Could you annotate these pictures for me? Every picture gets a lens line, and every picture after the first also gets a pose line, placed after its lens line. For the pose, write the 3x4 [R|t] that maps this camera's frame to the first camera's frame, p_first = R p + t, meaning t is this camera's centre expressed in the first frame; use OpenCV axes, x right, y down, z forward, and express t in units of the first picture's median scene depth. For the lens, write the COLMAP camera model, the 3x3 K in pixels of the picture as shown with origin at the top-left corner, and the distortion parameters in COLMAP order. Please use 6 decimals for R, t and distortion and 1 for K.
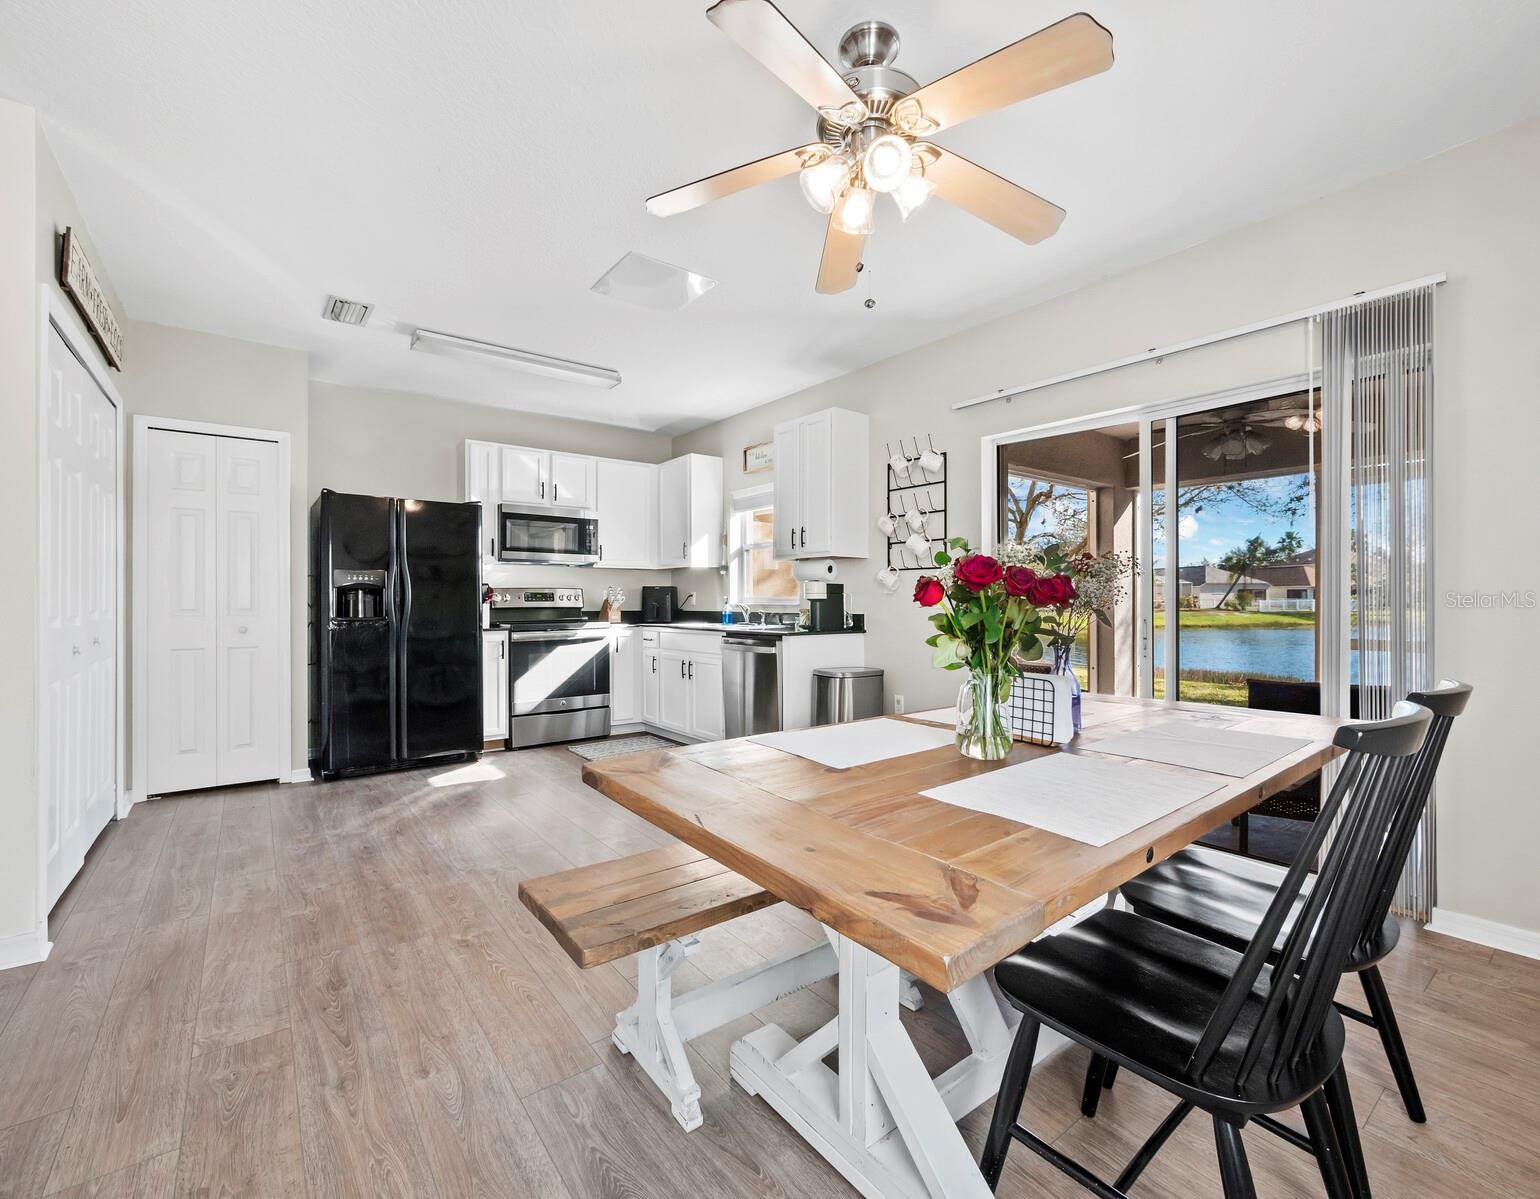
lens RADIAL K [[674.9, 0, 773.4], [0, 674.9, 584.5], [0, 0, 1]] dist [-0.001969, 0.000364]
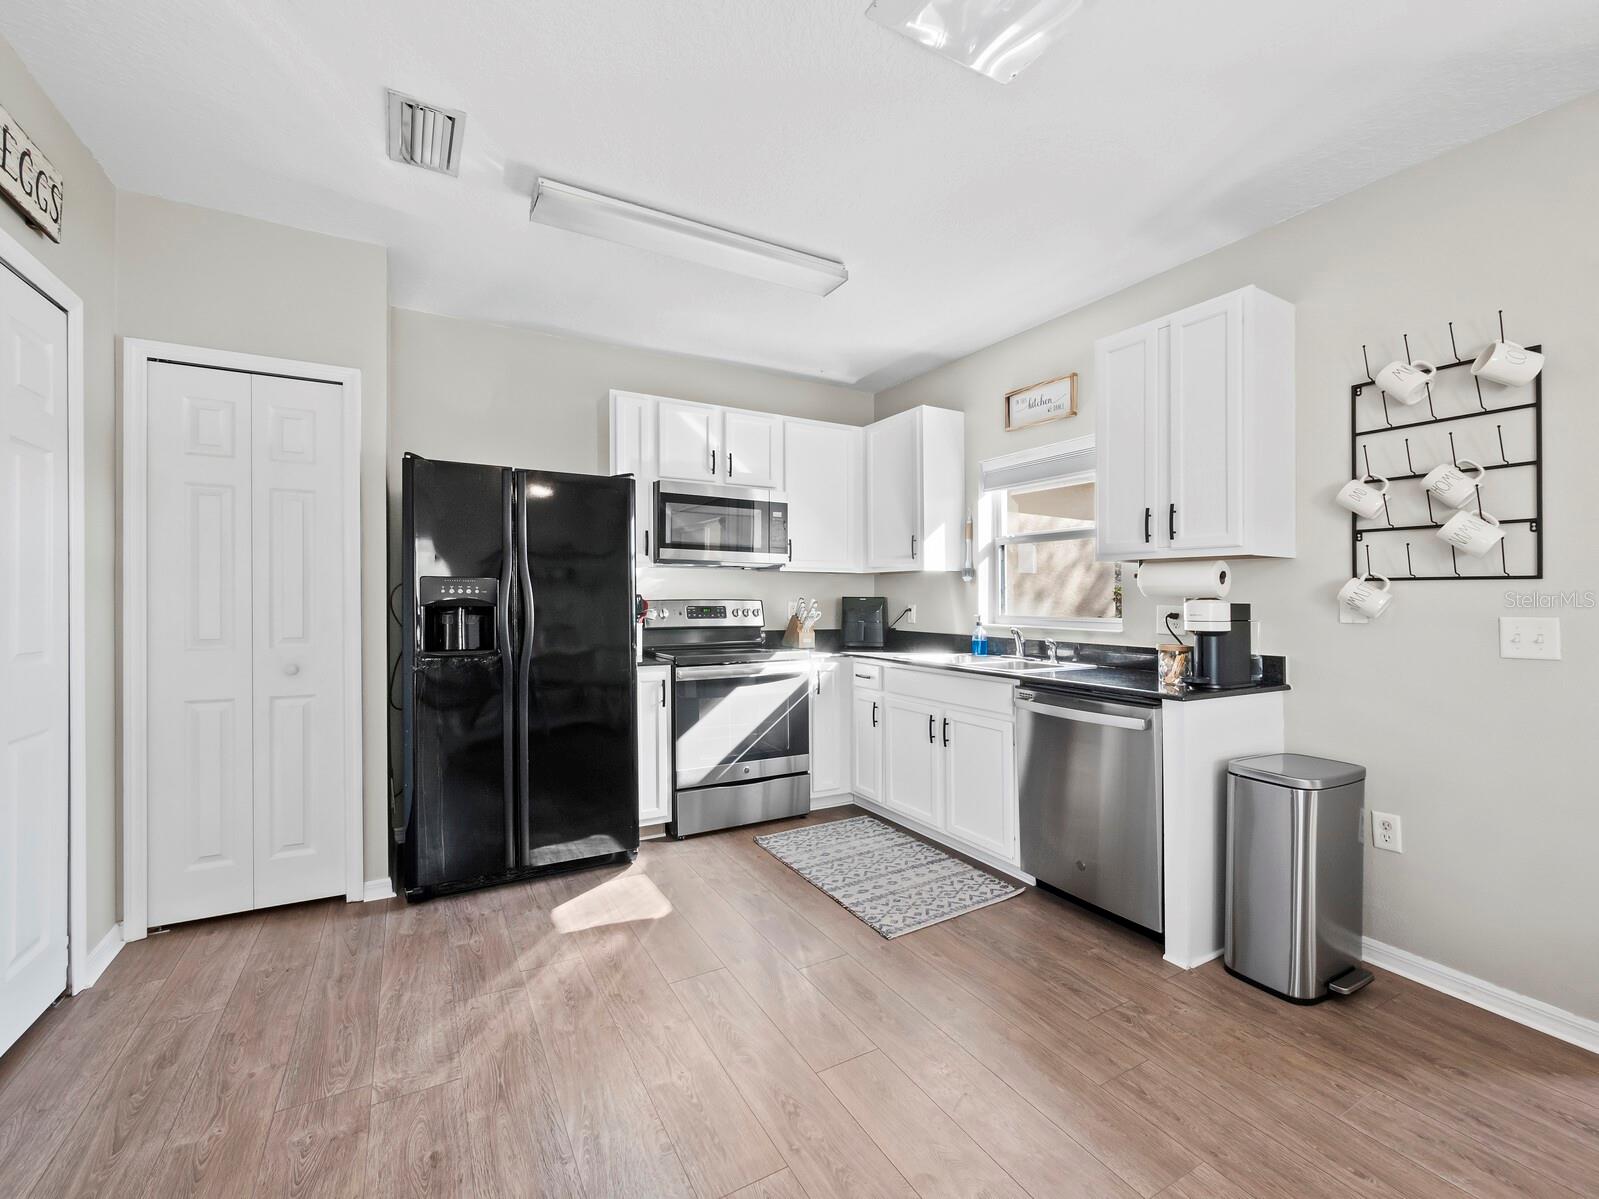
lens RADIAL K [[685.5, 0, 810.3], [0, 685.5, 589.6], [0, 0, 1]] dist [-0.003077, 0.000304]
pose [[0.991927, 0.003398, -0.126766, -0.179357], [-0.001980, 0.999934, 0.011310, -0.017271], [0.126796, -0.010968, 0.991868, 0.359683]]
